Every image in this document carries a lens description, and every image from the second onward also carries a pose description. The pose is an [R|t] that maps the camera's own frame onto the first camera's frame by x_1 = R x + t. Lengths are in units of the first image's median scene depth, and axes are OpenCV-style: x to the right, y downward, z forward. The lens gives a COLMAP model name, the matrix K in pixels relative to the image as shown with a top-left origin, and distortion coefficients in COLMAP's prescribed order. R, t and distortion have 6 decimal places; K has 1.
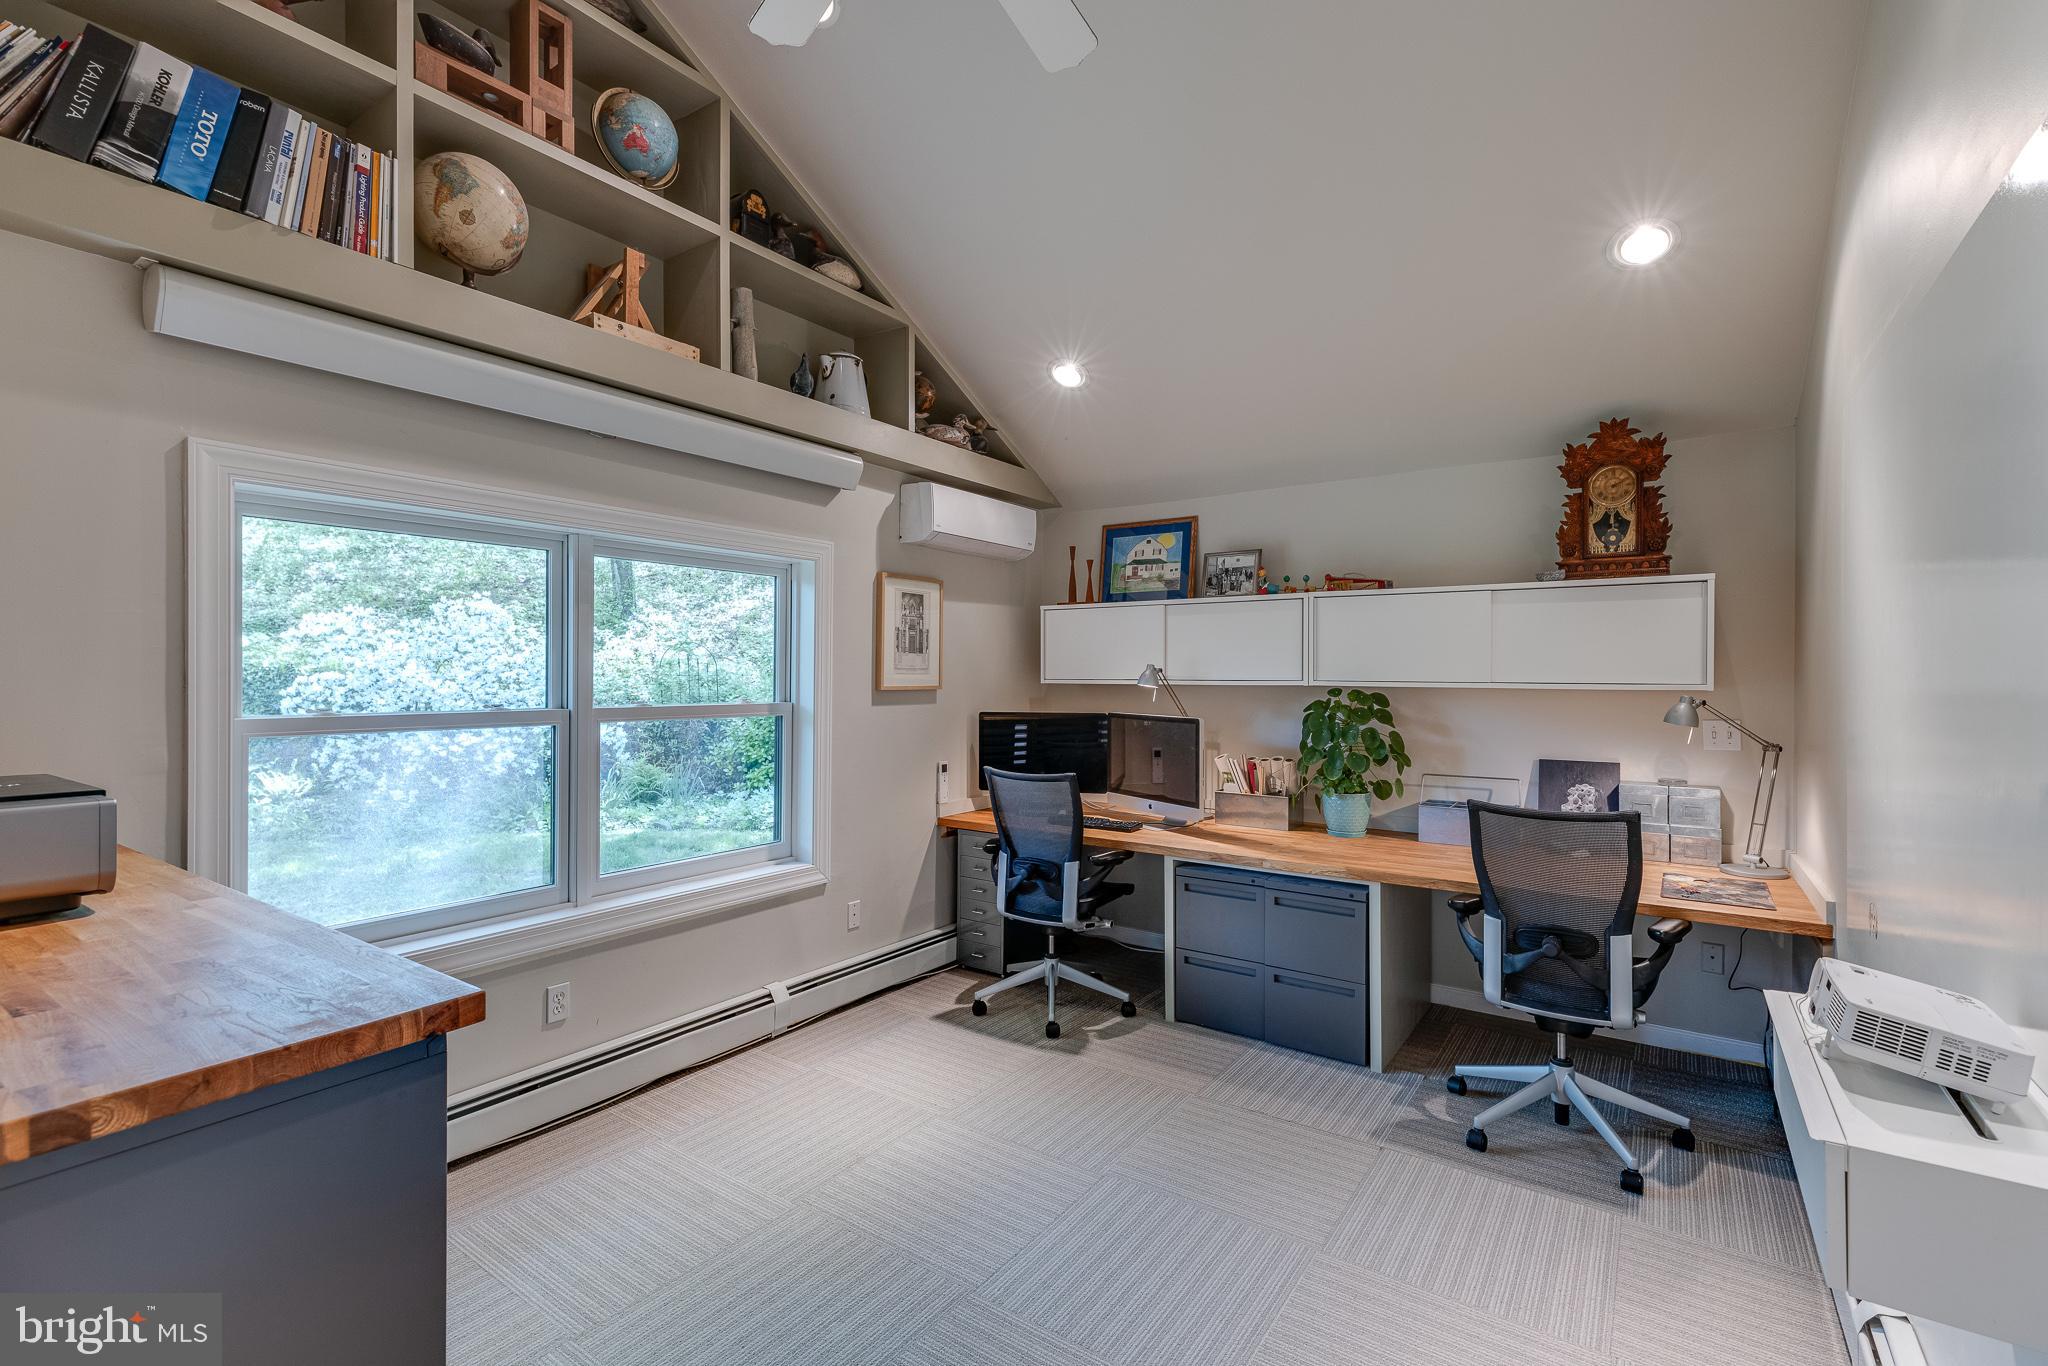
lens RADIAL K [[922.3, 0, 1023.0], [0, 922.3, 685.0], [0, 0, 1]] dist [0.006435, 0.000048]
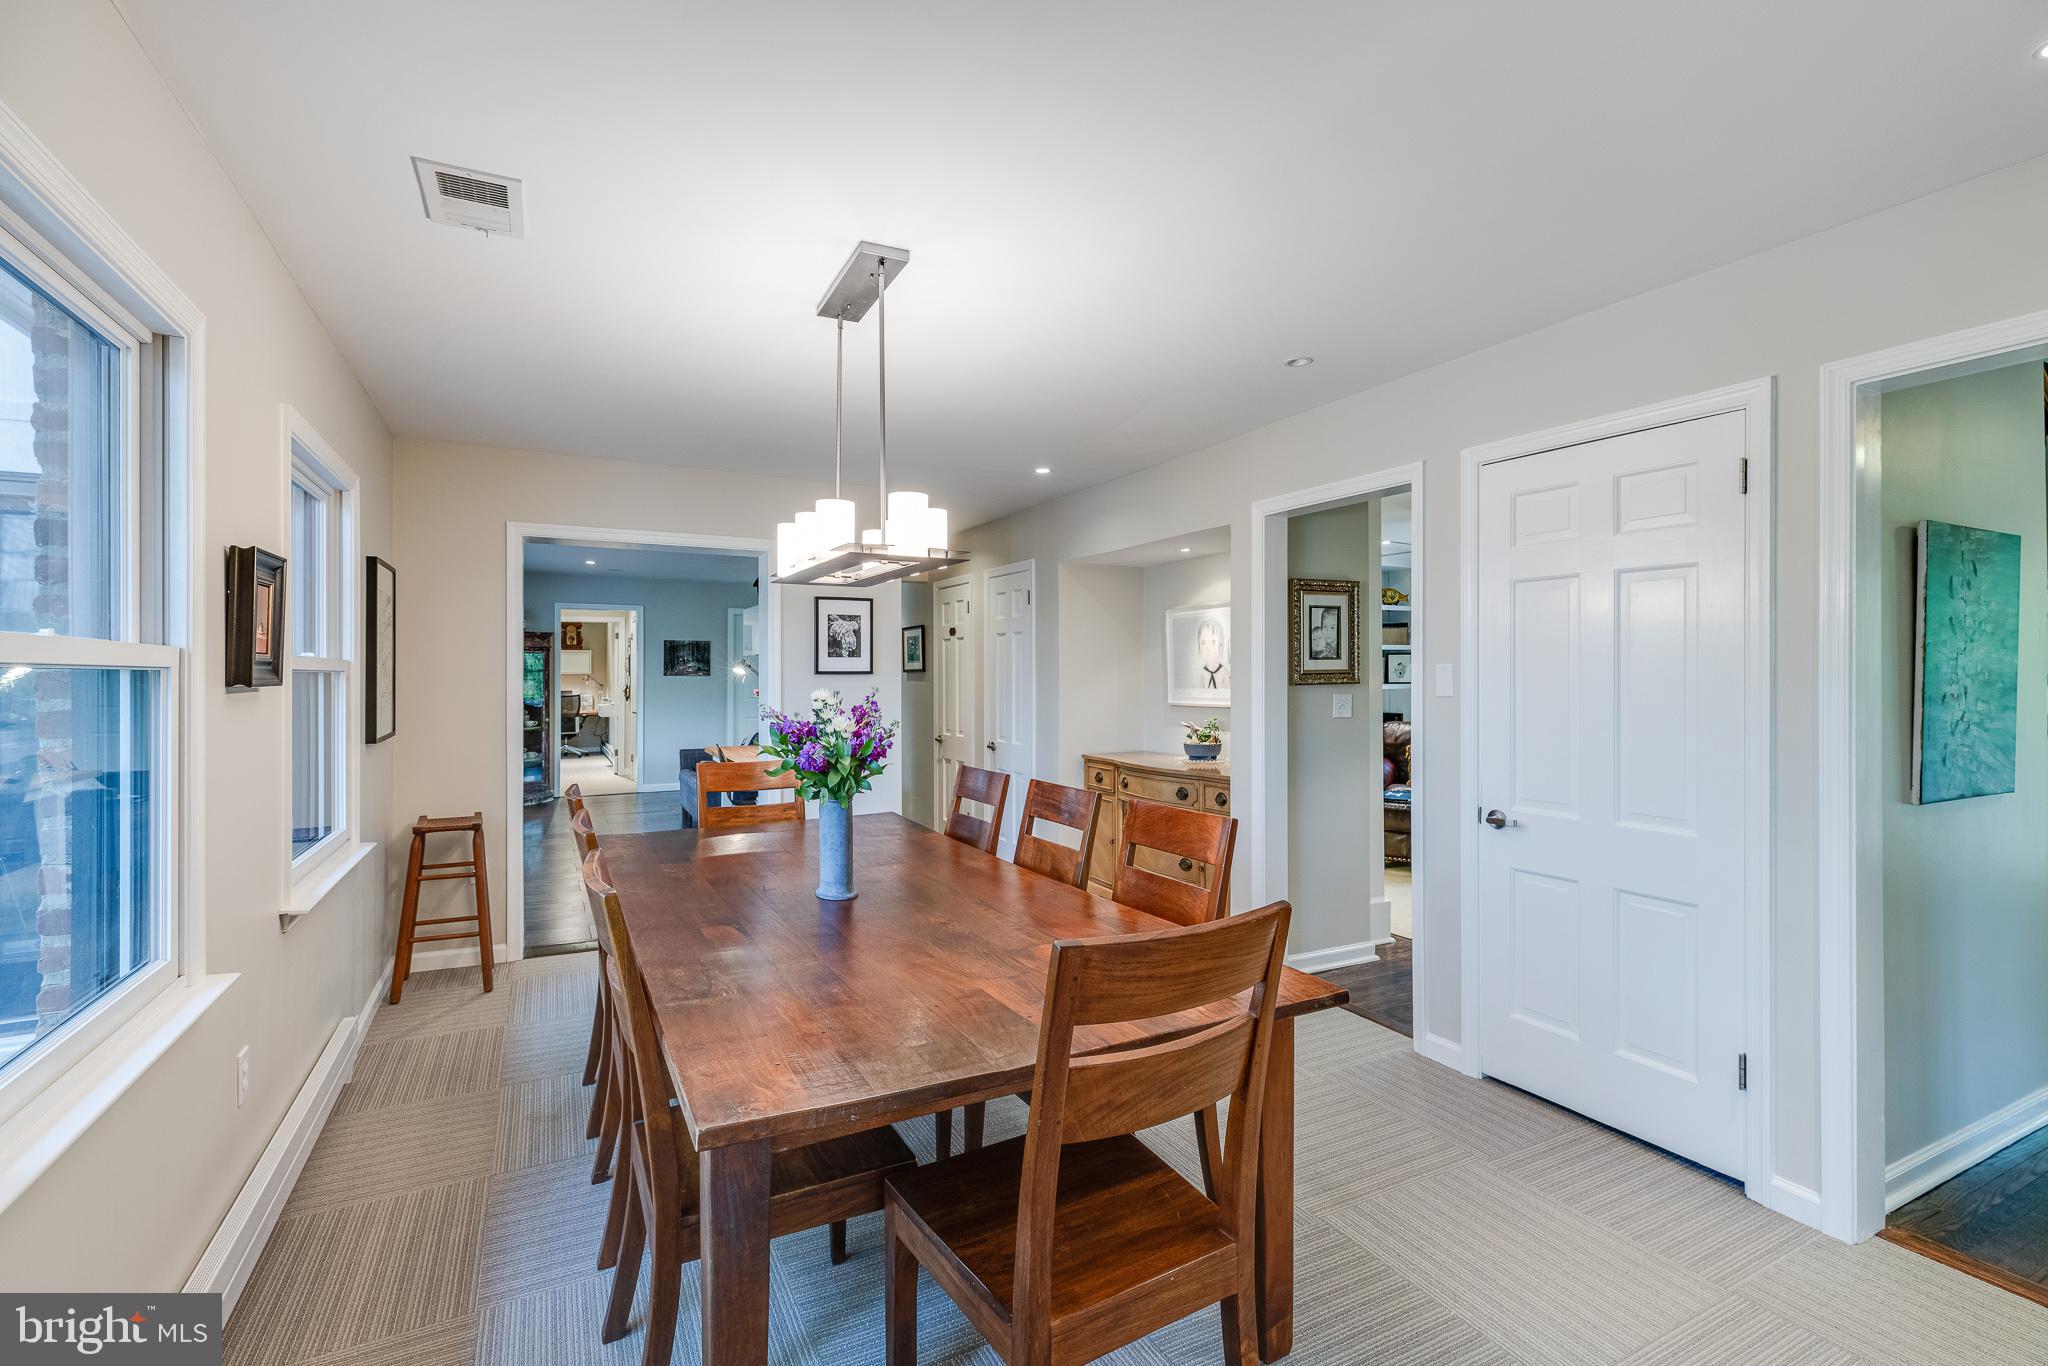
lens RADIAL K [[922.3, 0, 1023.1], [0, 922.3, 680.2], [0, 0, 1]] dist [0.006435, 0.000048]
pose [[0.465771, -0.005913, 0.884885, -2.853048], [0.004296, 0.999981, 0.004420, 0.030302], [-0.884895, 0.001743, 0.465788, -3.744987]]
